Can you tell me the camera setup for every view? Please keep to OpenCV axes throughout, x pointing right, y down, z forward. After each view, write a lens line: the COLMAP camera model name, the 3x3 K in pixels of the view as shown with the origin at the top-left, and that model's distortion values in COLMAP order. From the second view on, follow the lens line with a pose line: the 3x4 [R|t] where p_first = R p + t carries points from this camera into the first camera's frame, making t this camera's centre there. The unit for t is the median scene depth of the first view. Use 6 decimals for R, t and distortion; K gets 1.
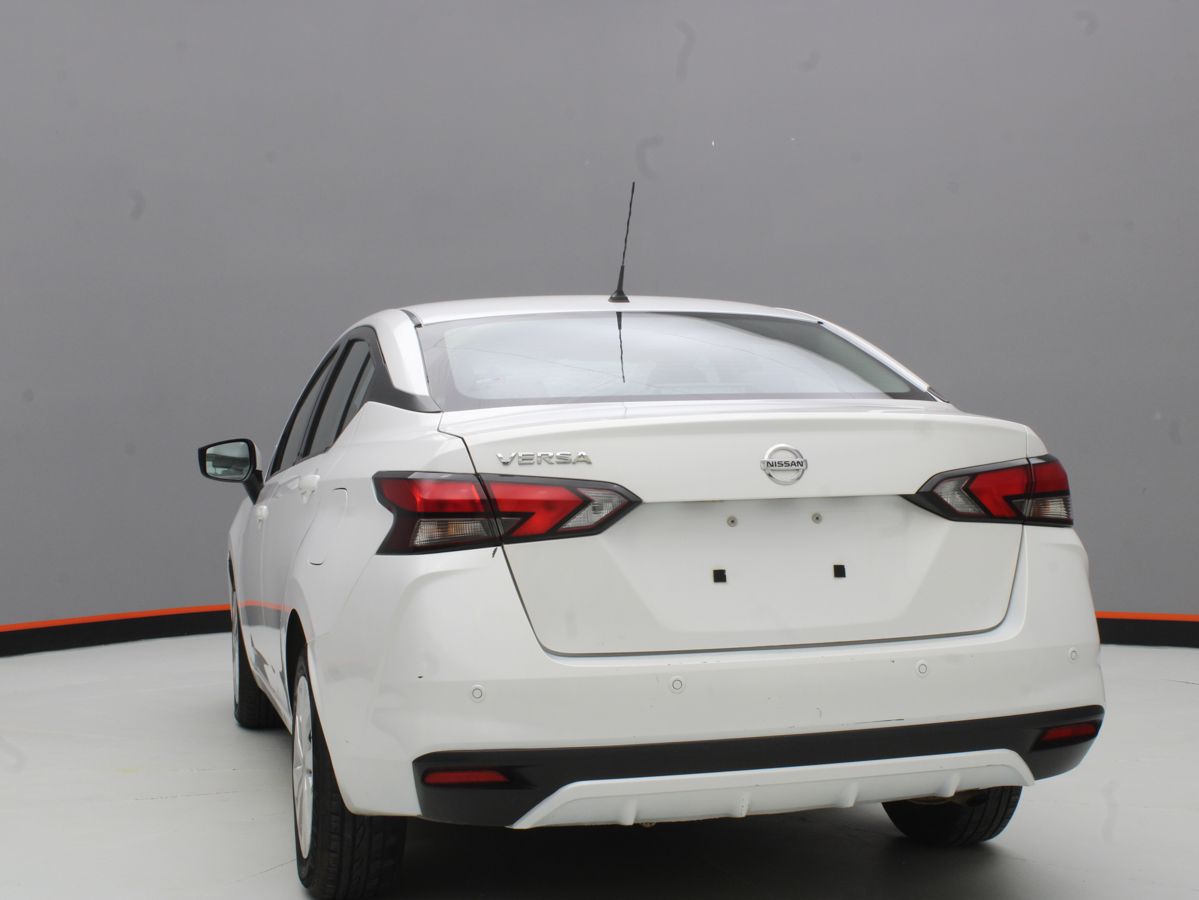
lens RADIAL K [[1894.8, 0, 599.5], [0, 1894.8, 450.0], [0, 0, 1]] dist [-0.107206, 0.027995]
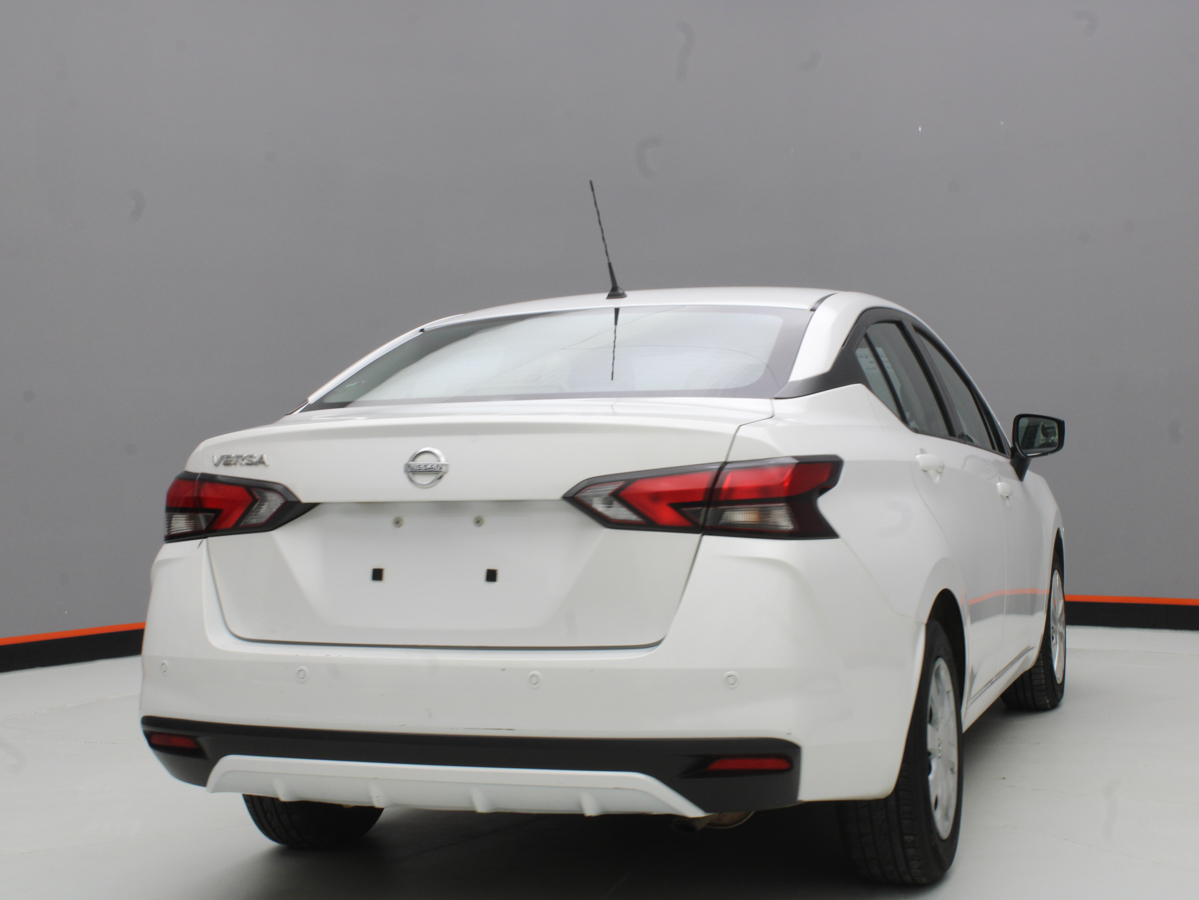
lens RADIAL K [[1894.8, 0, 599.5], [0, 1894.8, 450.0], [0, 0, 1]] dist [-0.107206, 0.027995]
pose [[0.814695, 0.006990, -0.579848, 0.735686], [0.002839, 0.999867, 0.016043, -0.017309], [0.579883, -0.014716, 0.814567, 0.218634]]
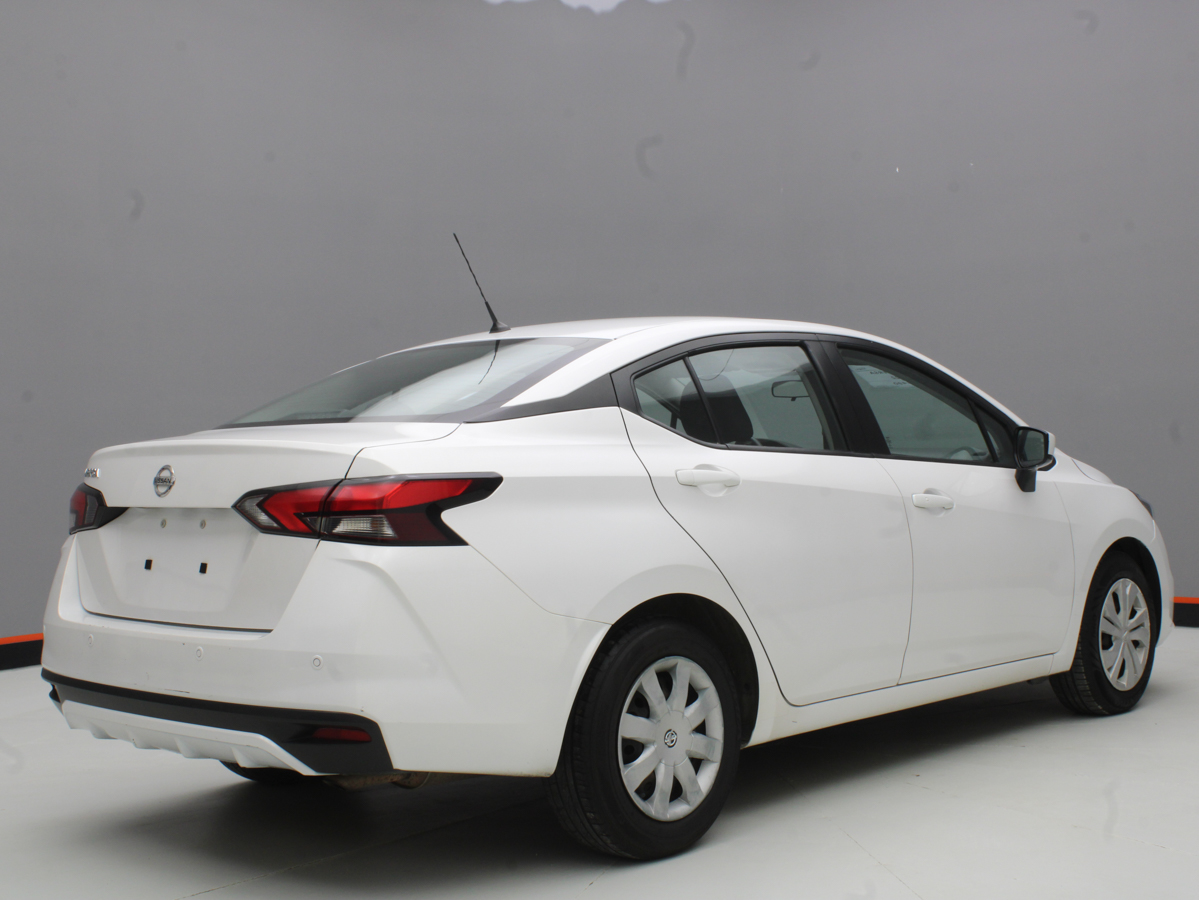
lens RADIAL K [[1748.8, 0, 599.5], [0, 1748.8, 450.0], [0, 0, 1]] dist [-0.164117, -0.018532]
pose [[0.517403, 0.009386, -0.855690, 1.203096], [0.008237, 0.999839, 0.015948, -0.028292], [0.855702, -0.015300, 0.517242, 0.625809]]
